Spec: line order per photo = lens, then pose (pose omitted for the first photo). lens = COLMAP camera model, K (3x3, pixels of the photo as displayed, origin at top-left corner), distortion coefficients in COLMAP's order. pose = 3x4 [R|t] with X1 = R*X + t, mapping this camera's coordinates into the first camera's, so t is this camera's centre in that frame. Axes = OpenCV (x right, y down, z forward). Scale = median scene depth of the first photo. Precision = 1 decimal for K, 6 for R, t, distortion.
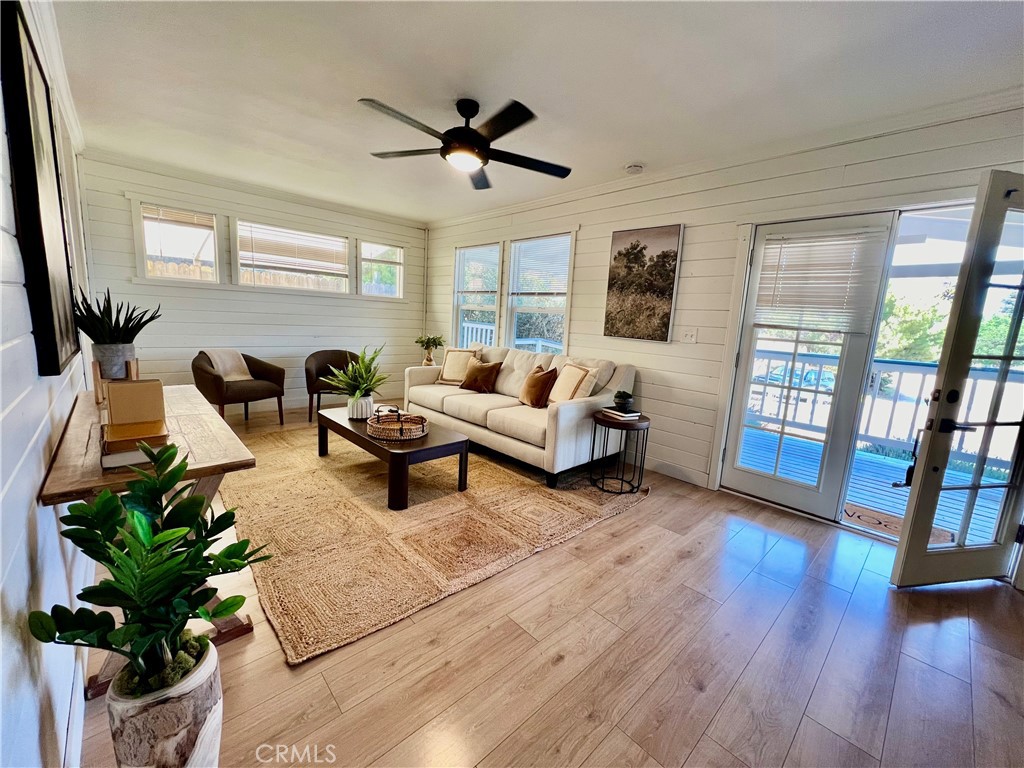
lens RADIAL K [[409.5, 0, 508.9], [0, 409.5, 382.9], [0, 0, 1]] dist [-0.000975, 0.000684]
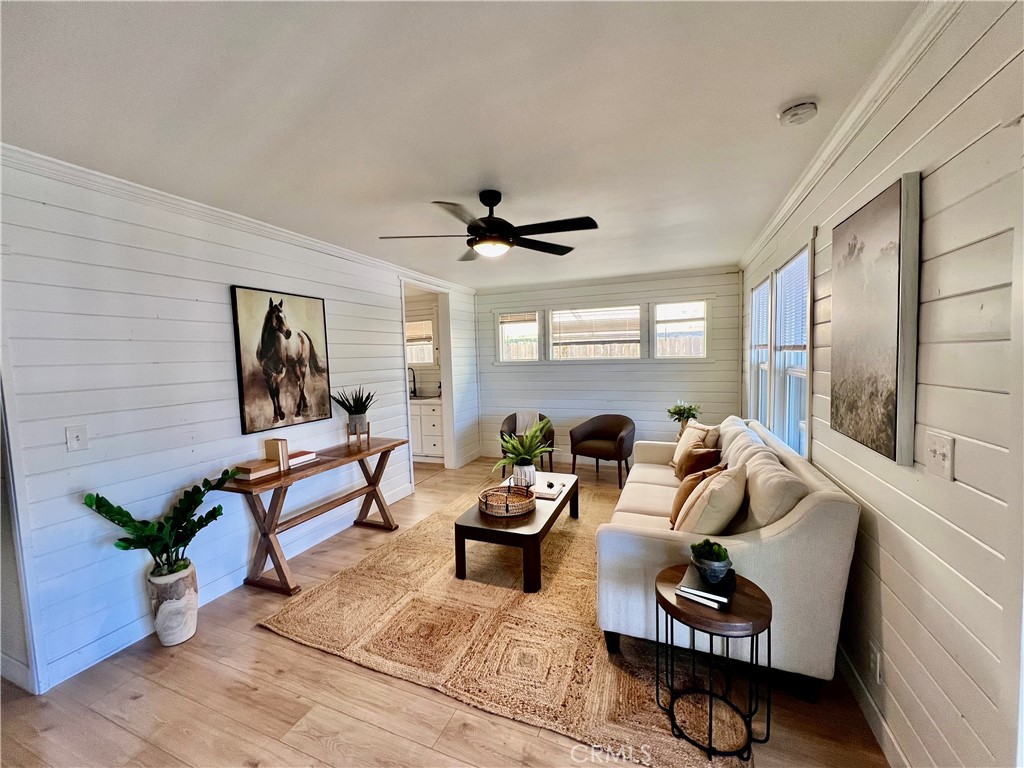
lens RADIAL K [[409.5, 0, 510.1], [0, 409.5, 382.5], [0, 0, 1]] dist [-0.000975, 0.000684]
pose [[0.419706, -0.006911, -0.907634, 0.570584], [-0.097246, 0.993873, -0.052536, -0.115307], [0.902436, 0.110314, 0.416462, 0.458644]]
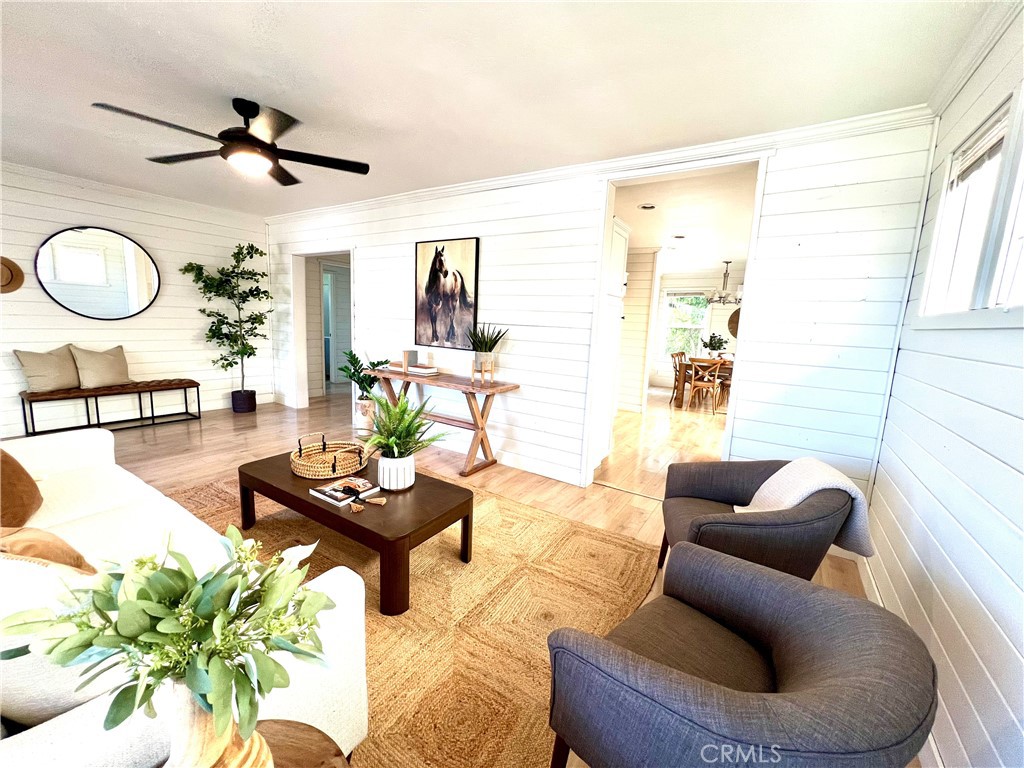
lens RADIAL K [[409.5, 0, 509.3], [0, 409.5, 382.3], [0, 0, 1]] dist [-0.000975, 0.000684]
pose [[-0.965632, -0.061292, -0.252582, -0.341287], [-0.137180, 0.945603, 0.294987, -0.291646], [0.220762, 0.319498, -0.921513, 1.530989]]
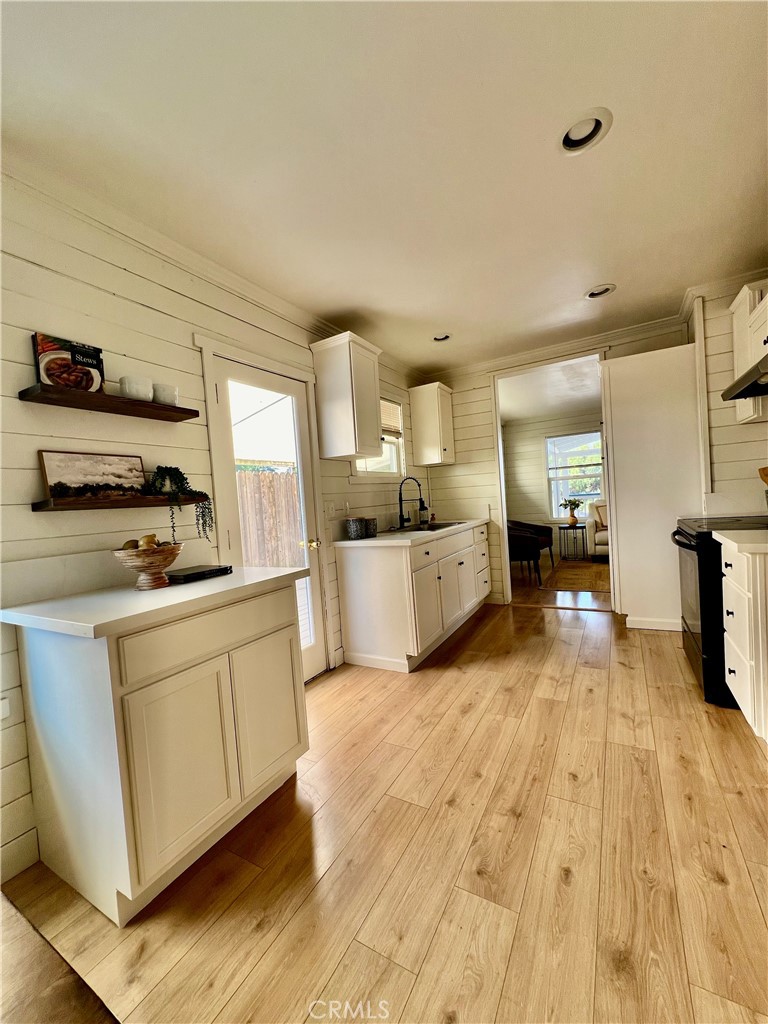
lens RADIAL K [[409.5, 0, 383.4], [0, 409.5, 513.0], [0, 0, 1]] dist [-0.000975, 0.000684]
pose [[0.946240, -0.128248, 0.296956, -1.663786], [0.168895, 0.978851, -0.115436, -0.031071], [-0.275871, 0.159385, 0.947888, -0.165905]]
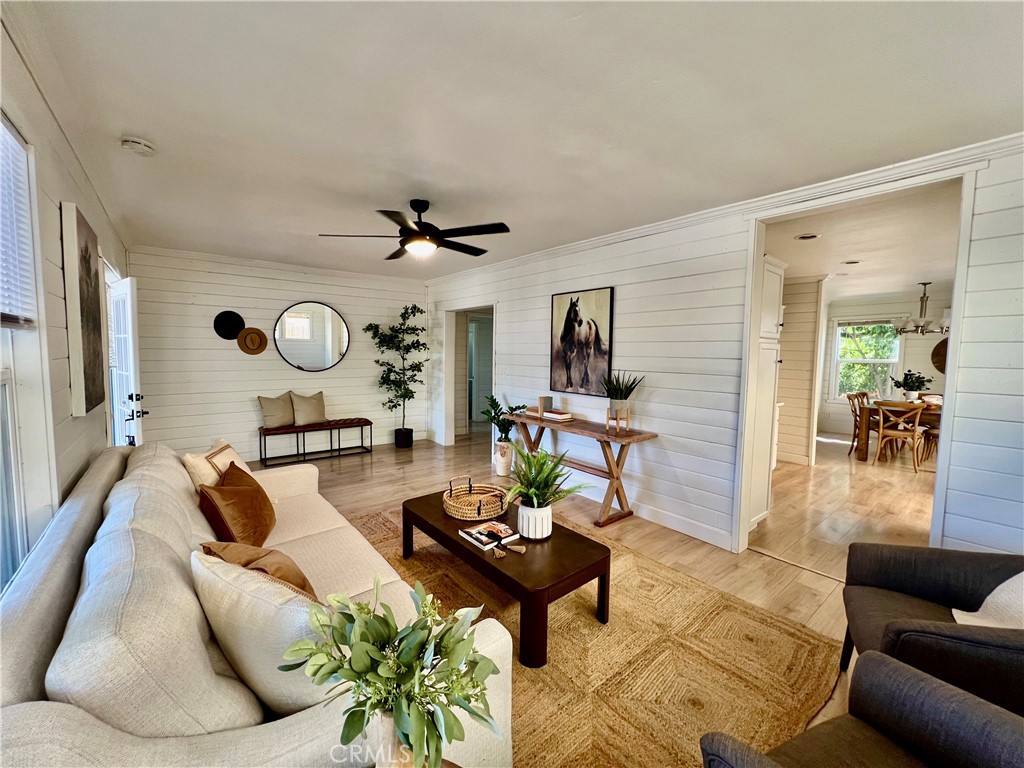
lens RADIAL K [[409.5, 0, 509.7], [0, 409.5, 382.6], [0, 0, 1]] dist [-0.000975, 0.000684]
pose [[-0.995149, -0.073965, 0.064869, -0.327138], [-0.056084, 0.968243, 0.243638, -0.324876], [-0.080829, 0.238818, -0.967694, 1.542810]]
